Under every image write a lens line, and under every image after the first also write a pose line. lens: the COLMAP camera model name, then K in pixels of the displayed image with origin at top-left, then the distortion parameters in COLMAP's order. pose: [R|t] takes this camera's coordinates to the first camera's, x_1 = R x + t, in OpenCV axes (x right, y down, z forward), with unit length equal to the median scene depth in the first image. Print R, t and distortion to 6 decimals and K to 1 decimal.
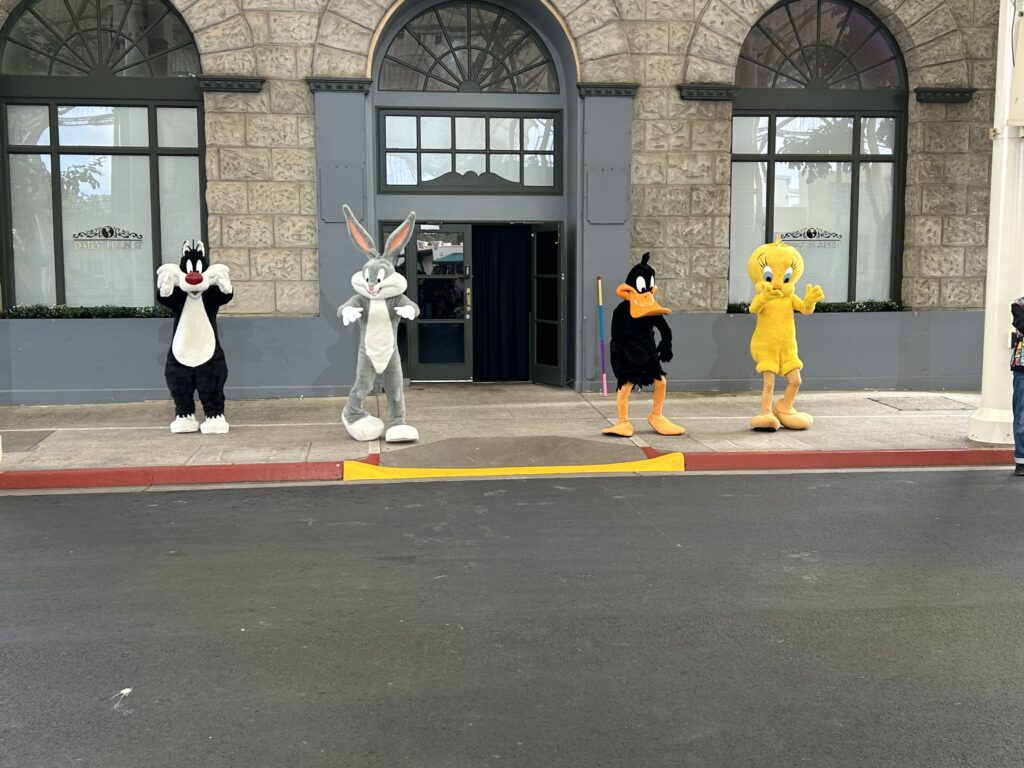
lens RADIAL K [[1139.9, 0, 517.5], [0, 1139.9, 377.6], [0, 0, 1]] dist [0.223213, -0.668589]
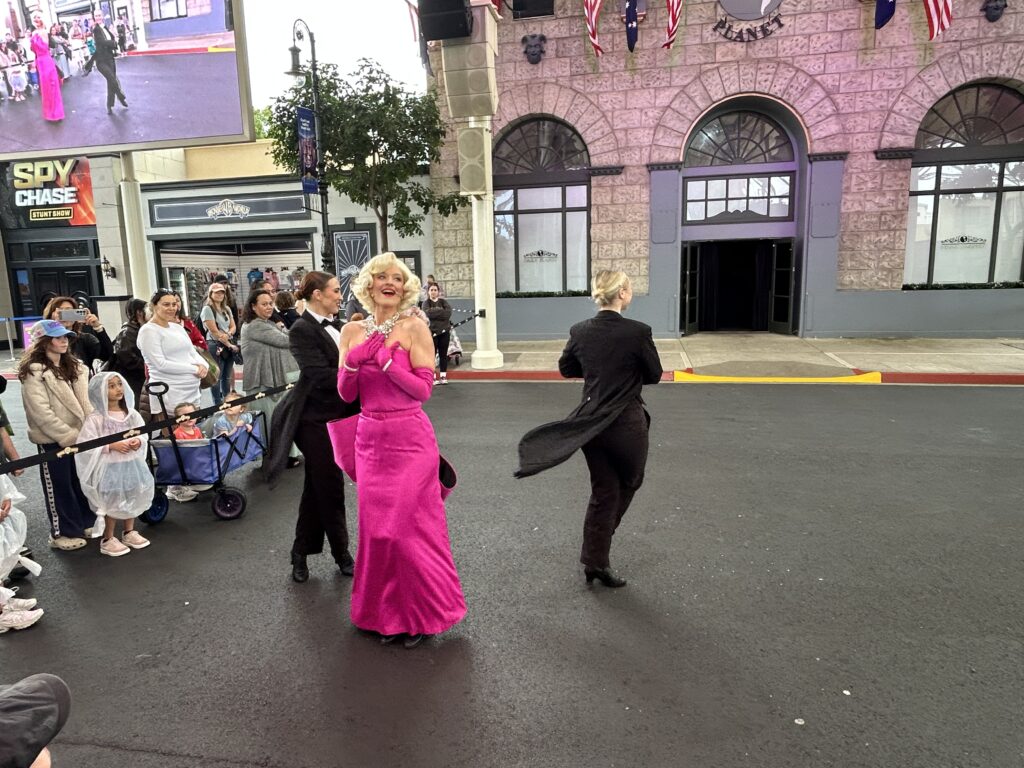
lens RADIAL K [[642.7, 0, 503.0], [0, 642.7, 382.5], [0, 0, 1]] dist [-0.011548, 0.012351]
pose [[0.944740, 0.031787, -0.326275, -0.053901], [-0.007603, 0.997145, 0.075132, 0.010849], [0.327732, -0.068500, 0.942284, -0.052954]]
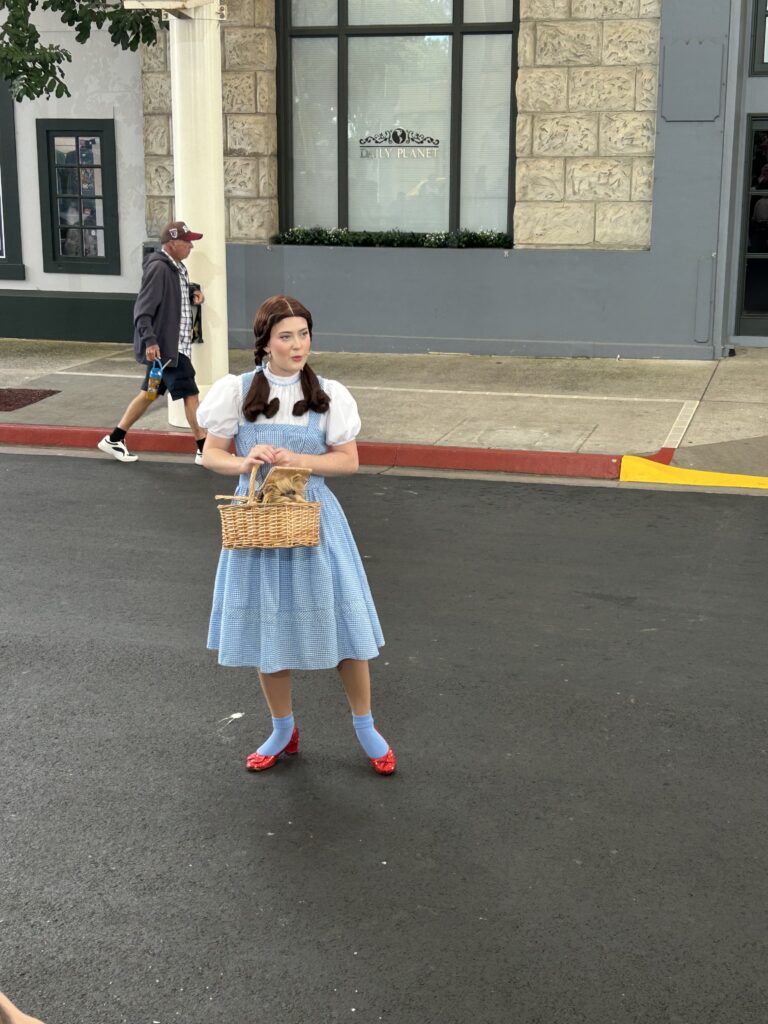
lens RADIAL K [[1558.7, 0, 384.0], [0, 1558.7, 512.0], [0, 0, 1]] dist [0.211244, -0.776927]
pose [[0.916787, 0.095549, -0.387779, 0.083287], [-0.041703, 0.988554, 0.144986, -0.026346], [0.397194, -0.116750, 0.910278, -0.022552]]
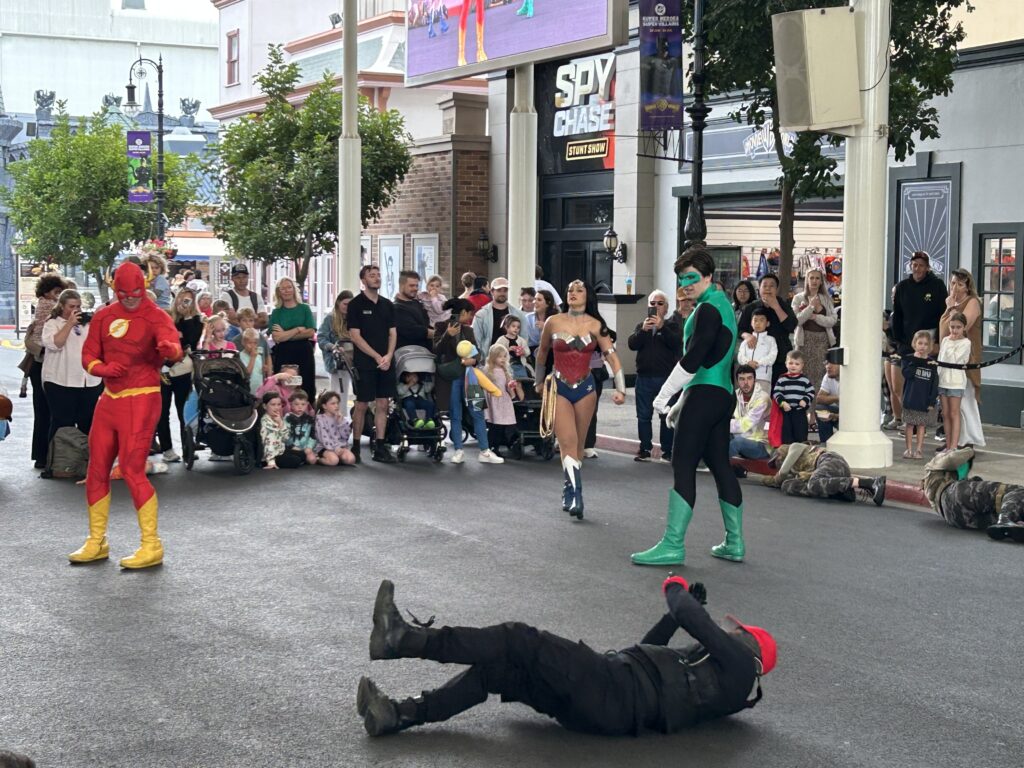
lens RADIAL K [[1951.2, 0, 511.1], [0, 1951.2, 382.7], [0, 0, 1]] dist [0.278695, -1.139080]
pose [[0.281642, 0.068154, -0.957096, 0.807822], [-0.101315, 0.994010, 0.040969, -0.036070], [0.954156, 0.085429, 0.286860, 0.164372]]
